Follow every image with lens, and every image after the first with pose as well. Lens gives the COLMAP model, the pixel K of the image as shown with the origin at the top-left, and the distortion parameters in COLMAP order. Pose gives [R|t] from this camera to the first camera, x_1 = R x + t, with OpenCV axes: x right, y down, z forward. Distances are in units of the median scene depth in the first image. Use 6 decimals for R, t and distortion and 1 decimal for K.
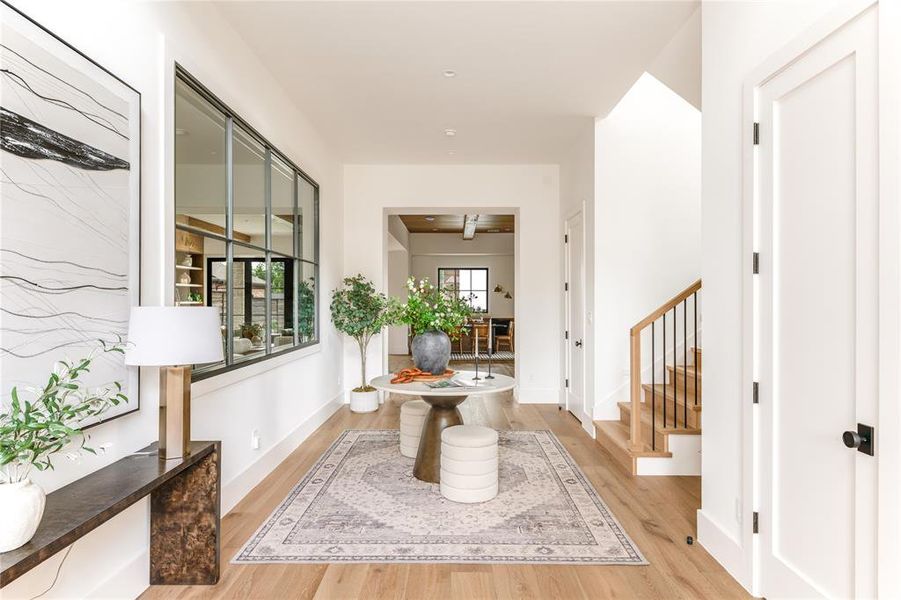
lens RADIAL K [[546.3, 0, 450.5], [0, 546.3, 300.0], [0, 0, 1]] dist [0.001455, -0.000278]
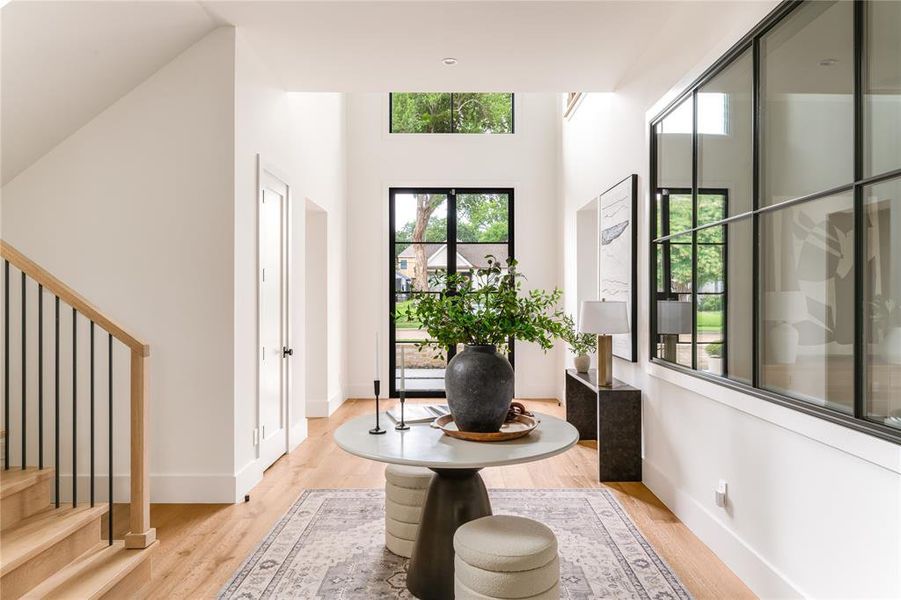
lens RADIAL K [[546.3, 0, 450.5], [0, 546.3, 300.0], [0, 0, 1]] dist [0.001455, -0.000278]
pose [[-0.999999, 0.001144, -0.000062, -0.006889], [0.001144, 0.999993, 0.003422, 0.001887], [0.000066, 0.003422, -0.999994, 1.889952]]
